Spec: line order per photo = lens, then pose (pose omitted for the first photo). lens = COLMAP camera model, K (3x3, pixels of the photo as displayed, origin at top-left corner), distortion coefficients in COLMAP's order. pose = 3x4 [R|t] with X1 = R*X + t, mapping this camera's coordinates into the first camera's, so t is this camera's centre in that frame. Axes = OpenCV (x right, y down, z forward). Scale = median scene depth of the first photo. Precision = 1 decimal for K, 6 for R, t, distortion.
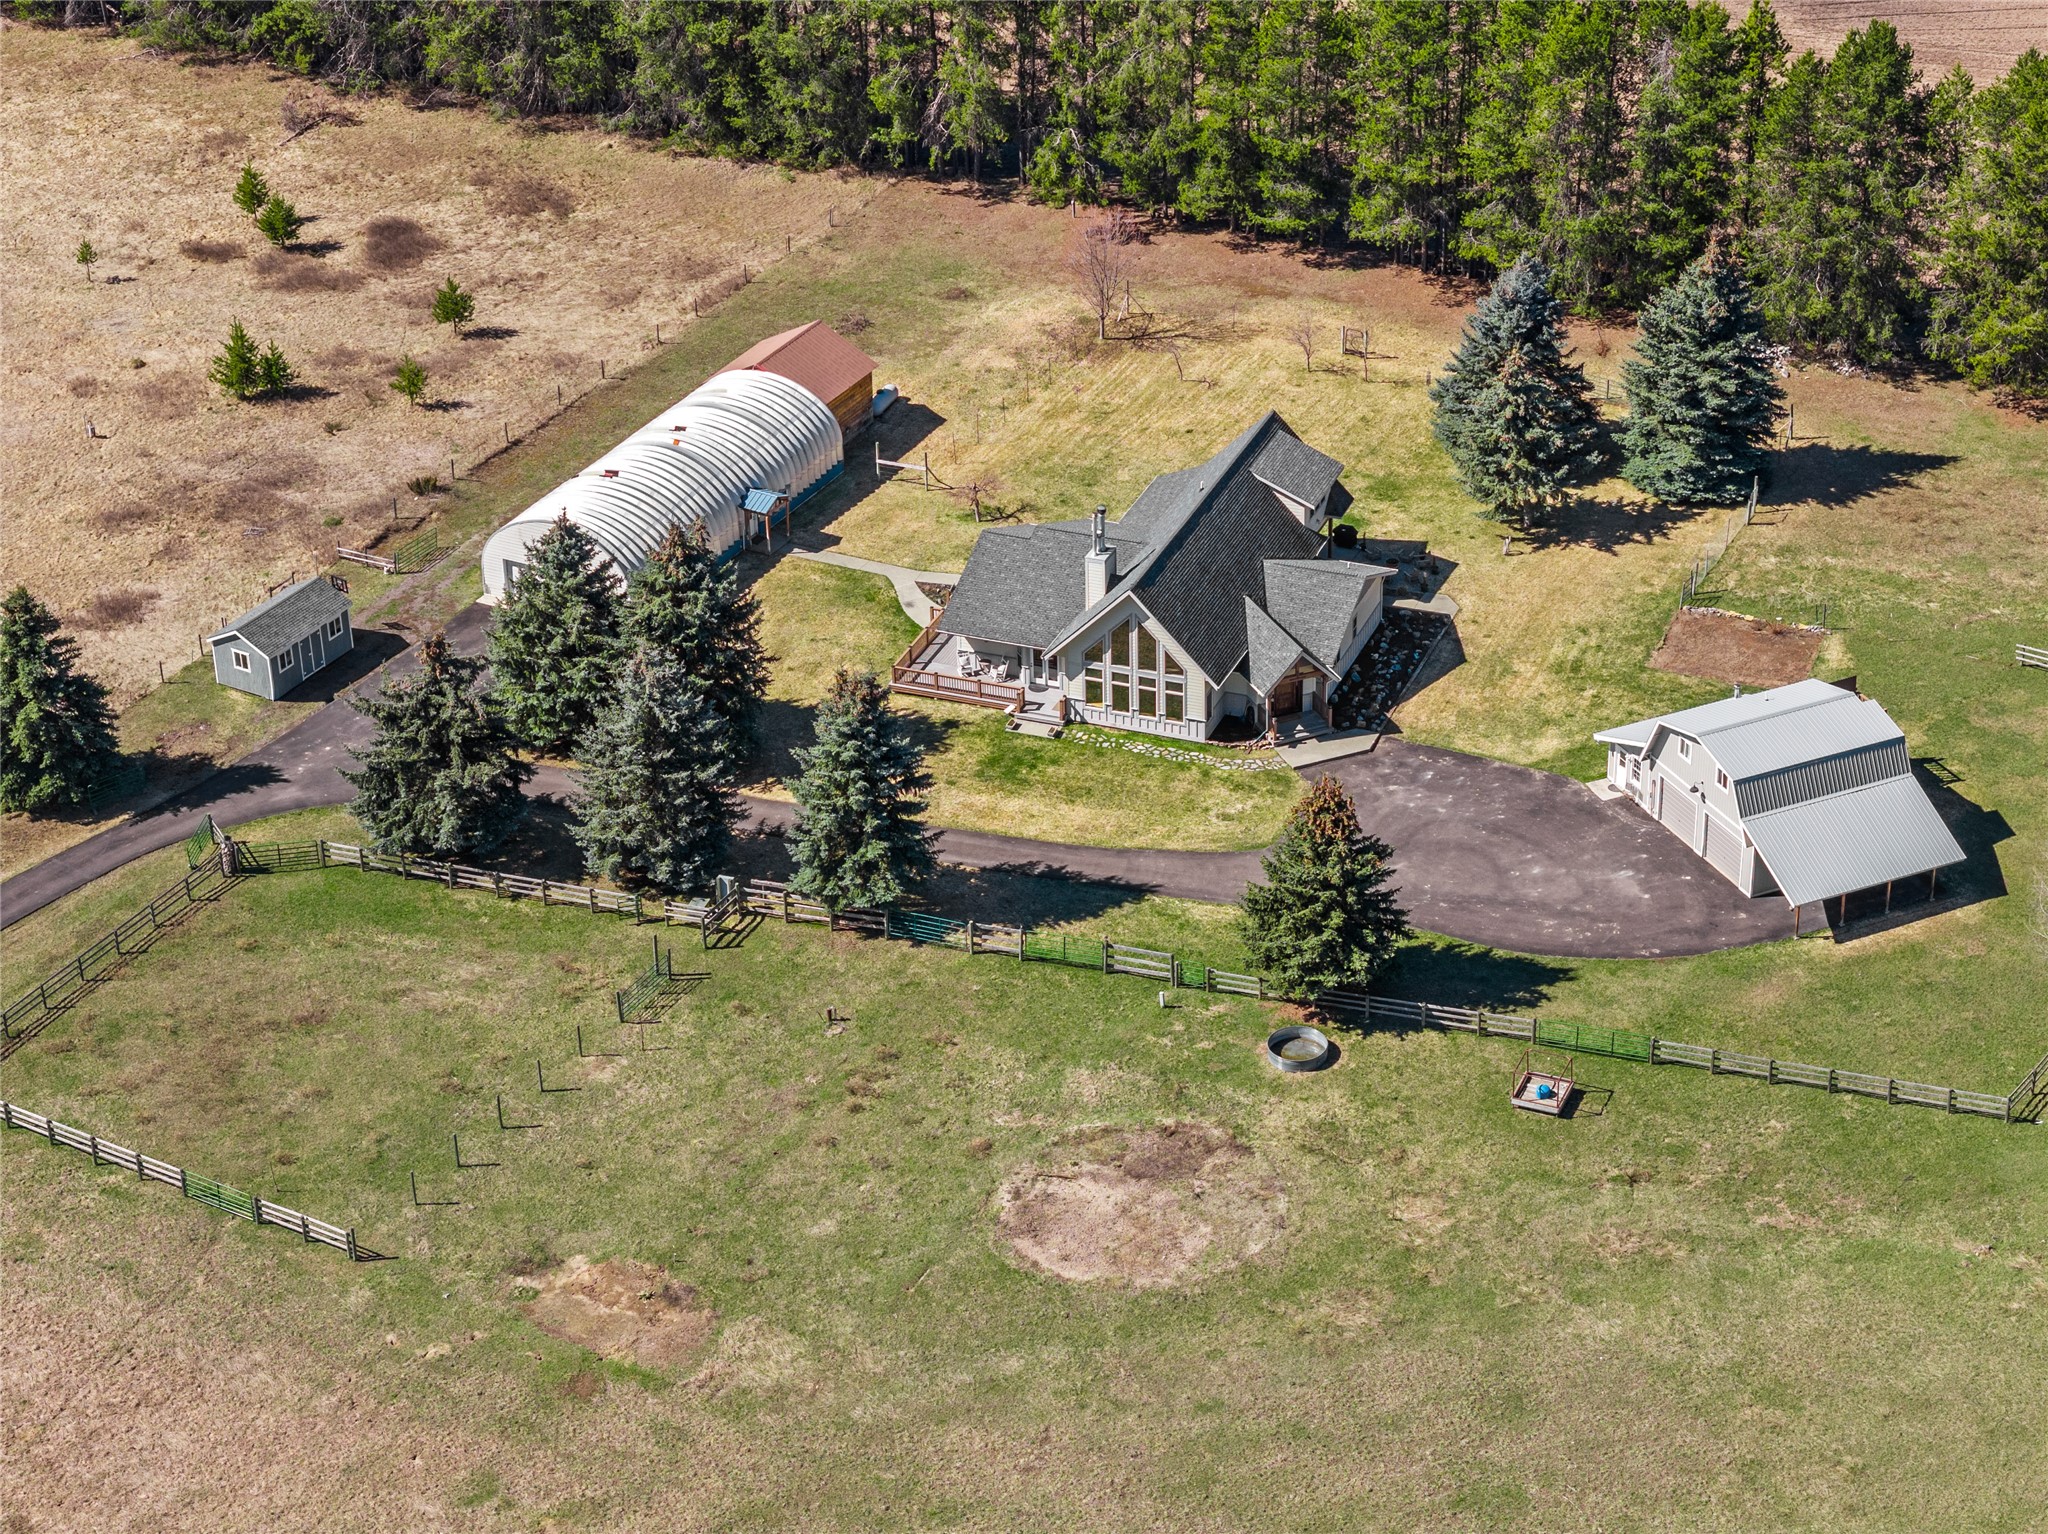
lens RADIAL K [[4107.5, 0, 1026.1], [0, 4107.5, 761.6], [0, 0, 1]] dist [-0.093829, 0.000000]
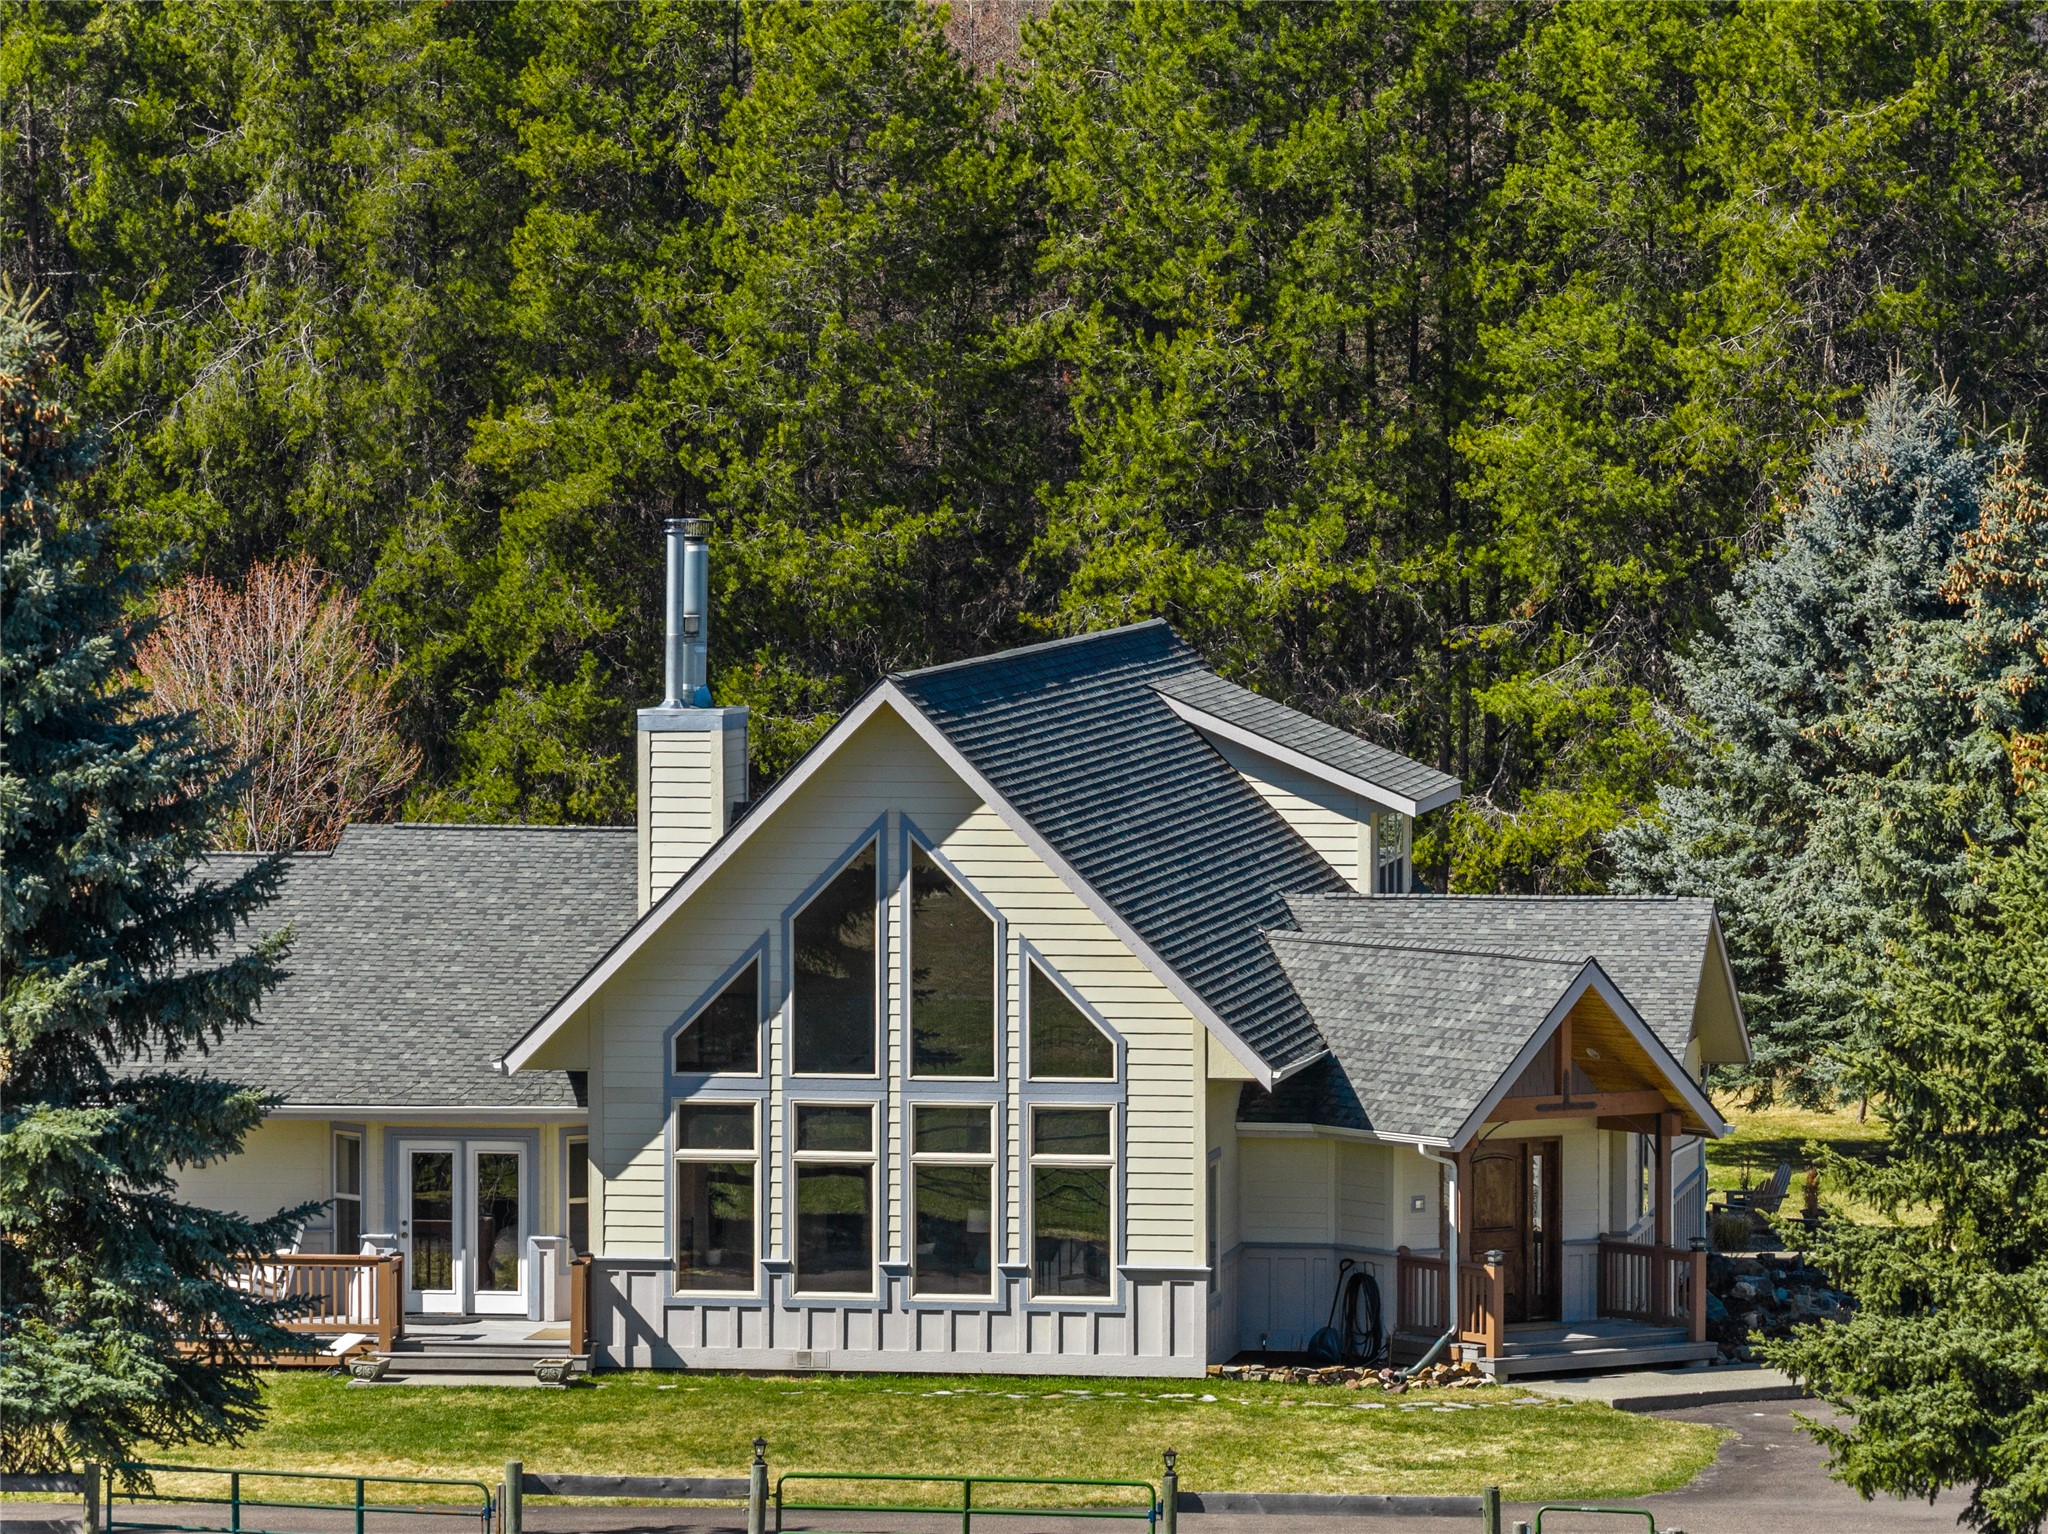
lens RADIAL K [[10283.6, 0, 1024.1], [0, 10283.6, 765.7], [0, 0, 1]] dist [-0.576549, 0.000000]
pose [[0.976793, 0.011788, 0.213860, -0.093498], [0.087191, 0.890121, -0.447305, 0.227532], [-0.195635, 0.455571, 0.868436, 0.473023]]
